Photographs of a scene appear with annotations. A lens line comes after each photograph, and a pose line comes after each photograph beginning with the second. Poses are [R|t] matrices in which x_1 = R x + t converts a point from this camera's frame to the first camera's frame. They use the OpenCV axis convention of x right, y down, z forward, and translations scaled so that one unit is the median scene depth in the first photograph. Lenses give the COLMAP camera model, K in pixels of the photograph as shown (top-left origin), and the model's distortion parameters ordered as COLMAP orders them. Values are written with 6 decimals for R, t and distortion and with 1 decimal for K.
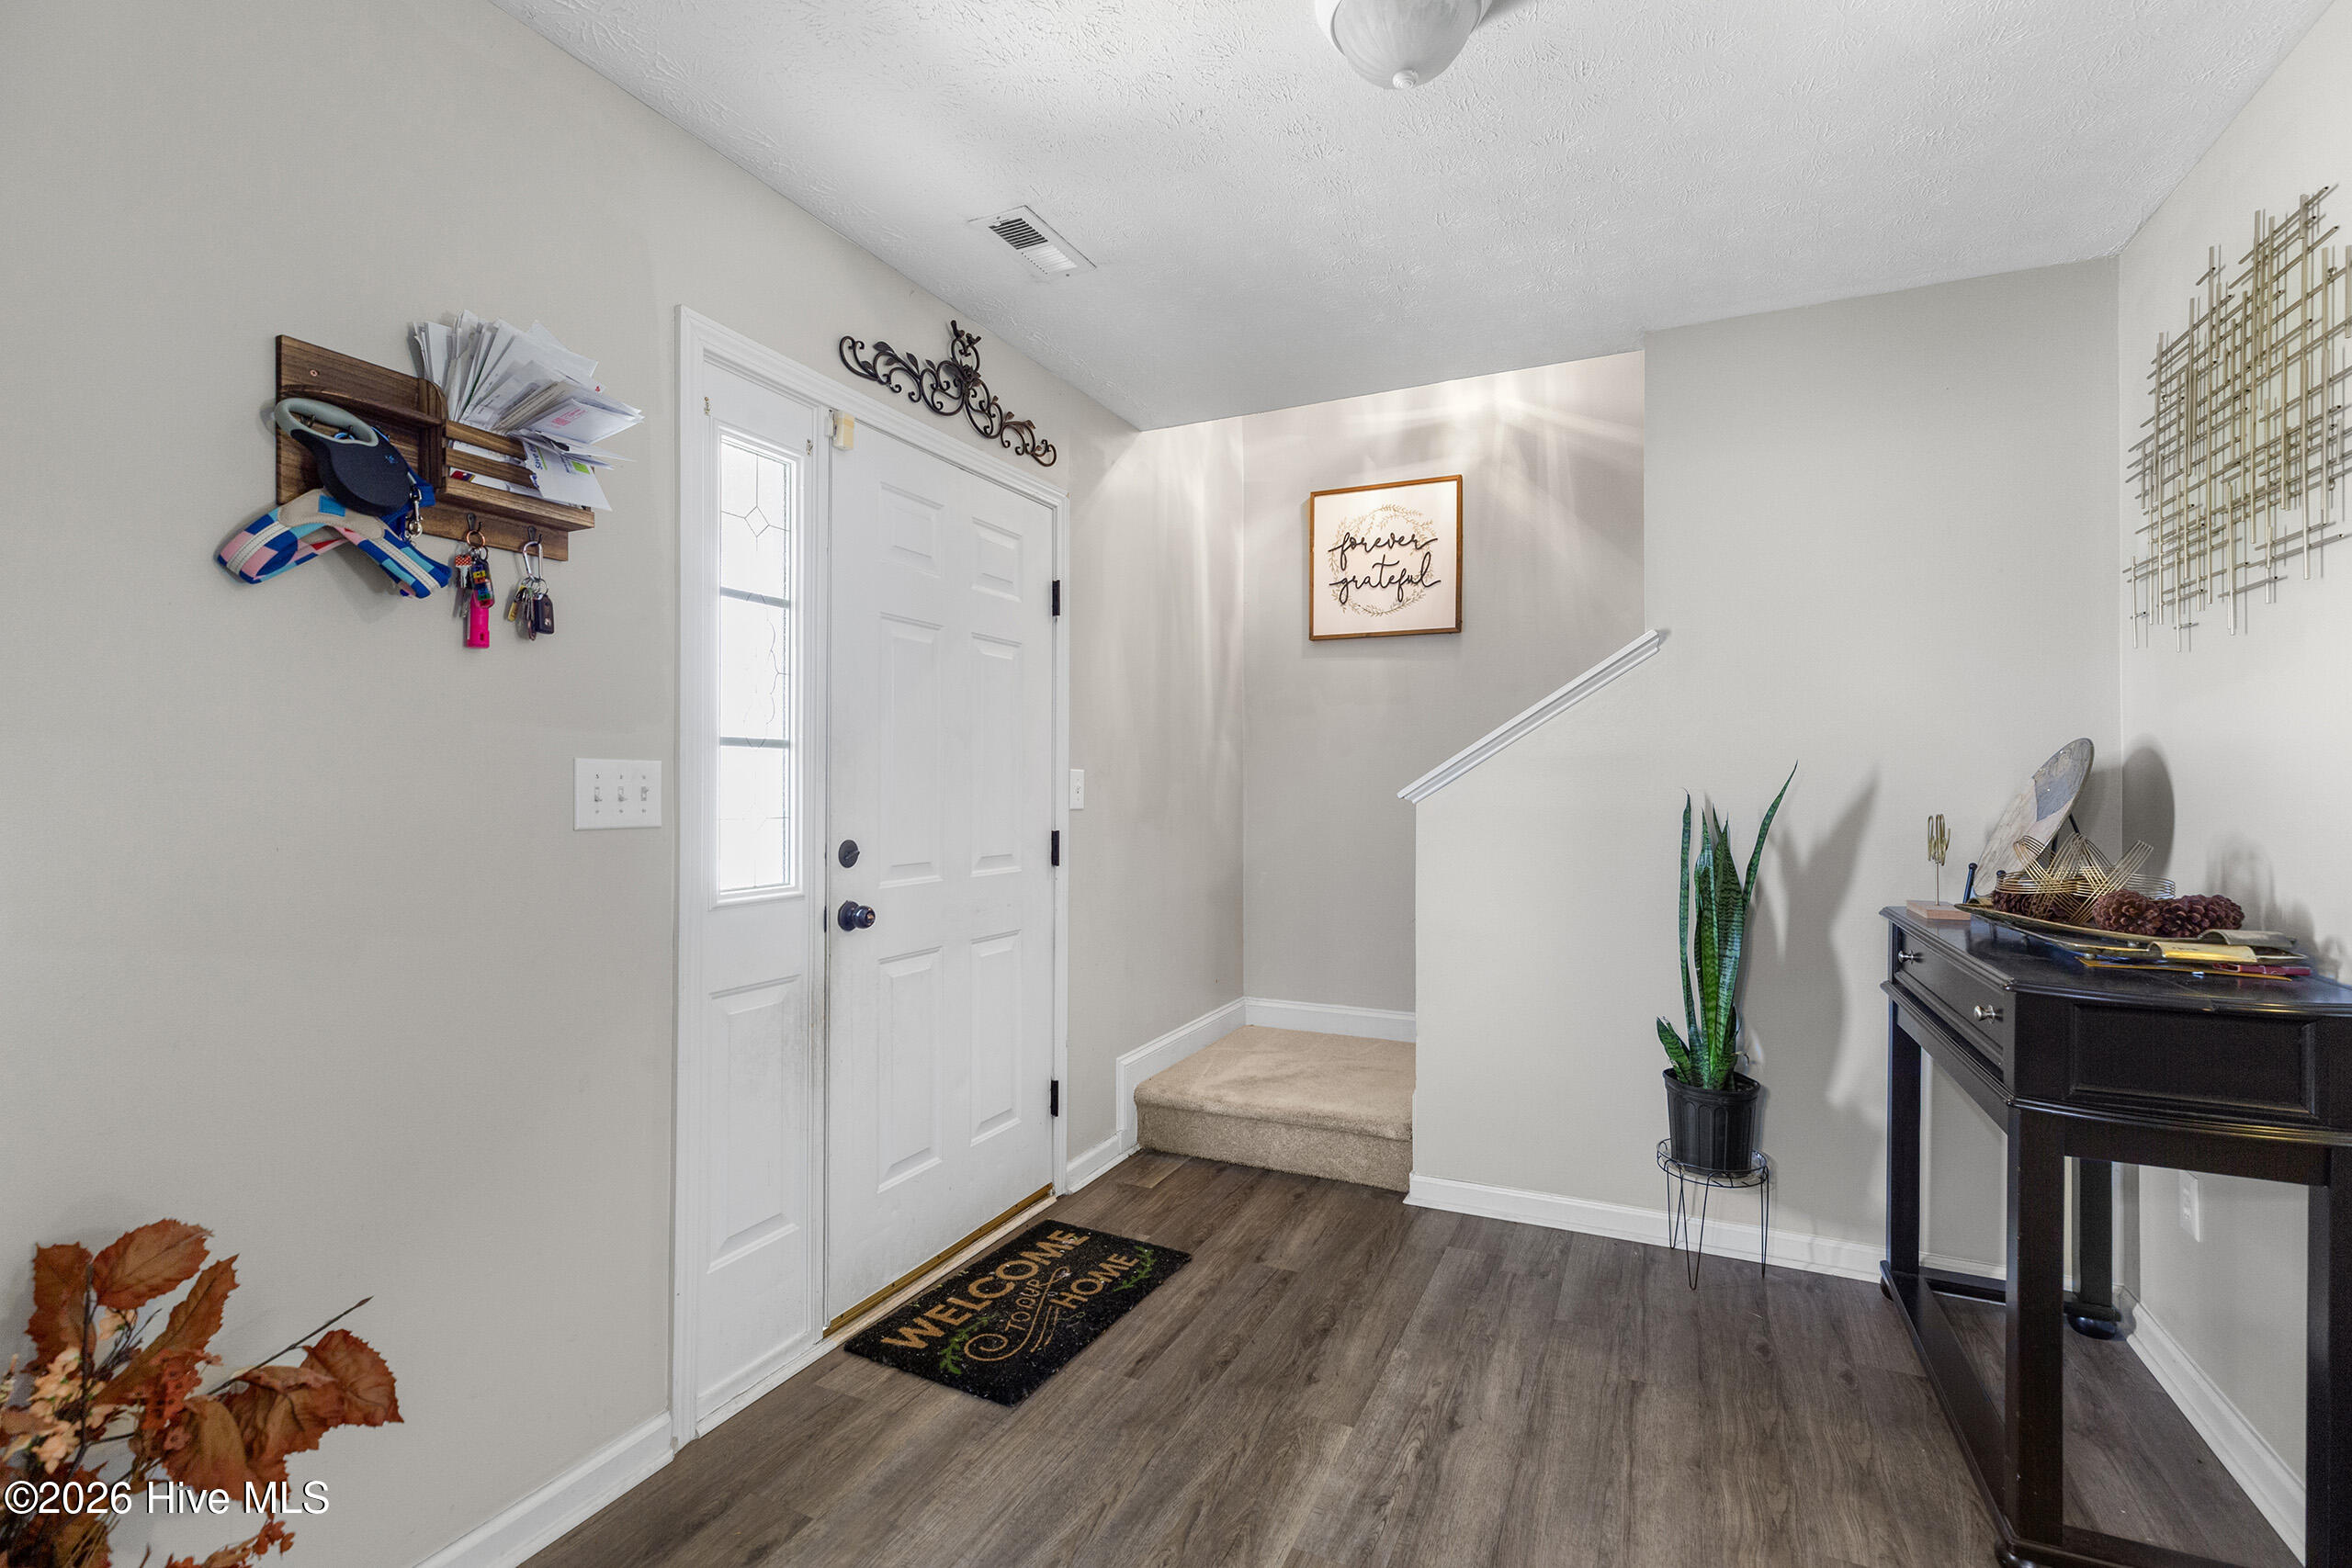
lens RADIAL K [[1053.4, 0, 1180.8], [0, 1053.4, 787.2], [0, 0, 1]] dist [0.005953, 0.000284]
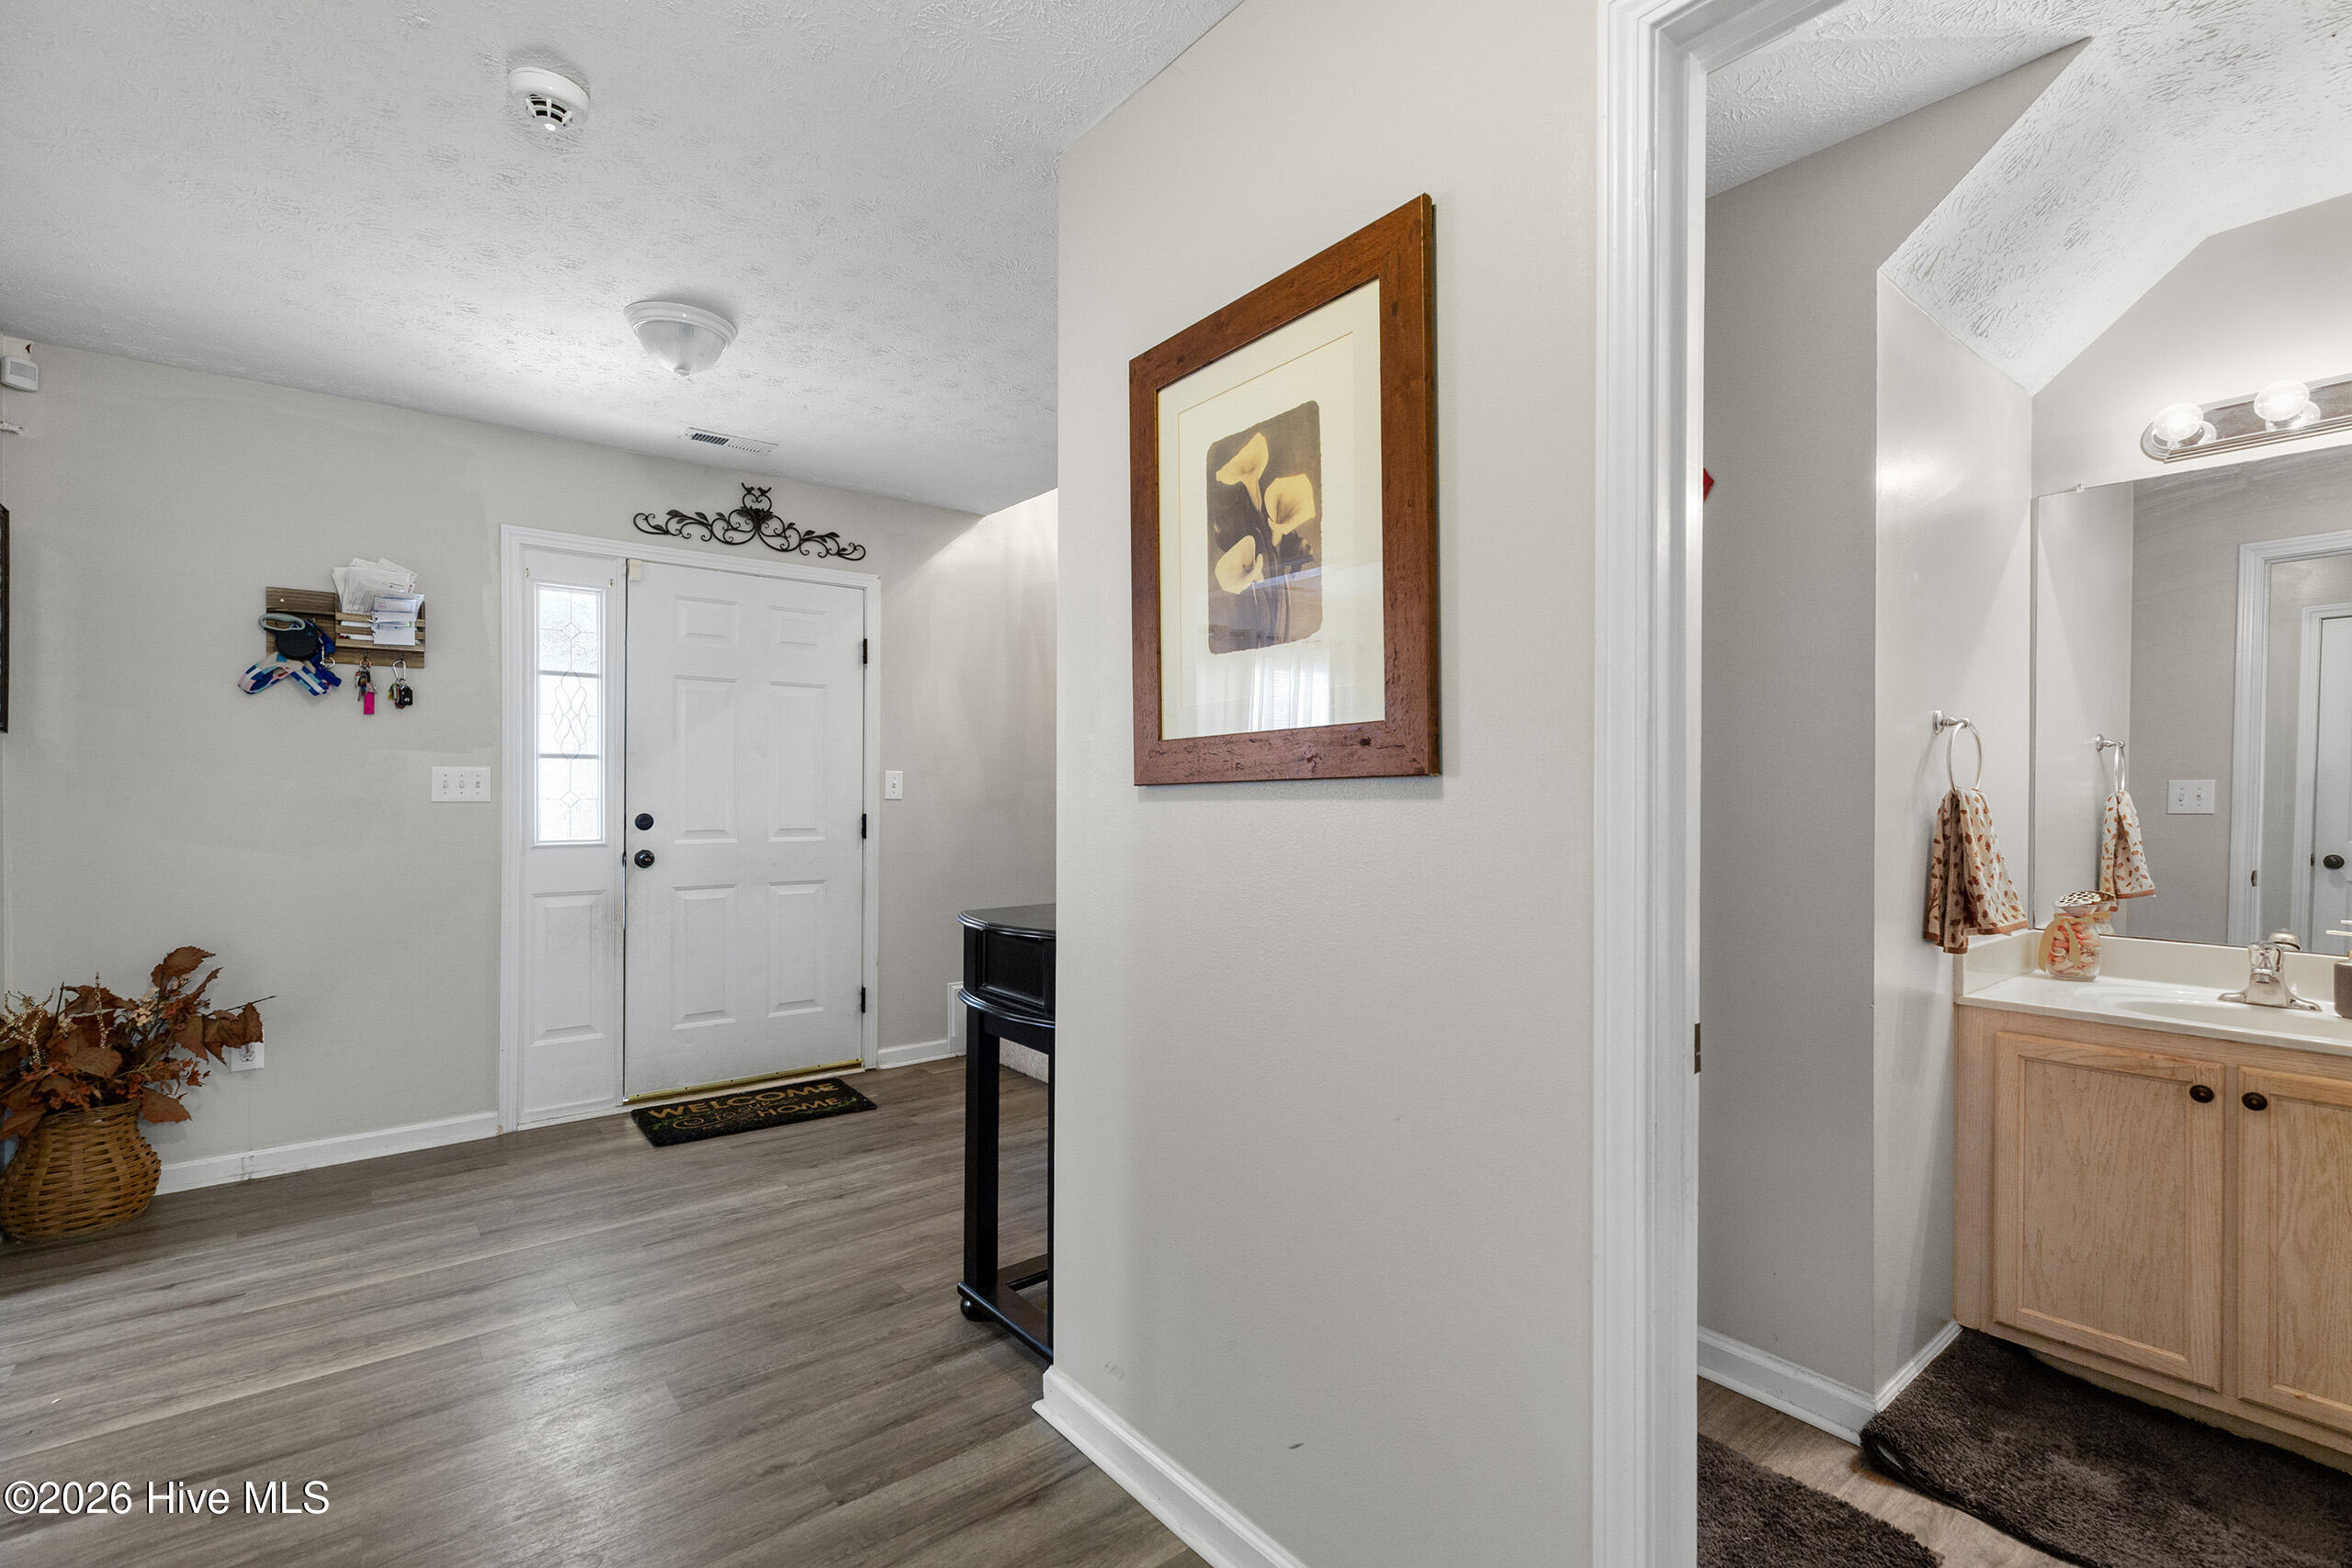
lens RADIAL K [[1053.4, 0, 1178.7], [0, 1053.4, 797.7], [0, 0, 1]] dist [0.005953, 0.000284]
pose [[0.899645, 0.004674, -0.436597, 1.179183], [-0.002329, 0.999980, 0.005905, 0.012923], [0.436616, -0.004296, 0.899638, -0.136934]]
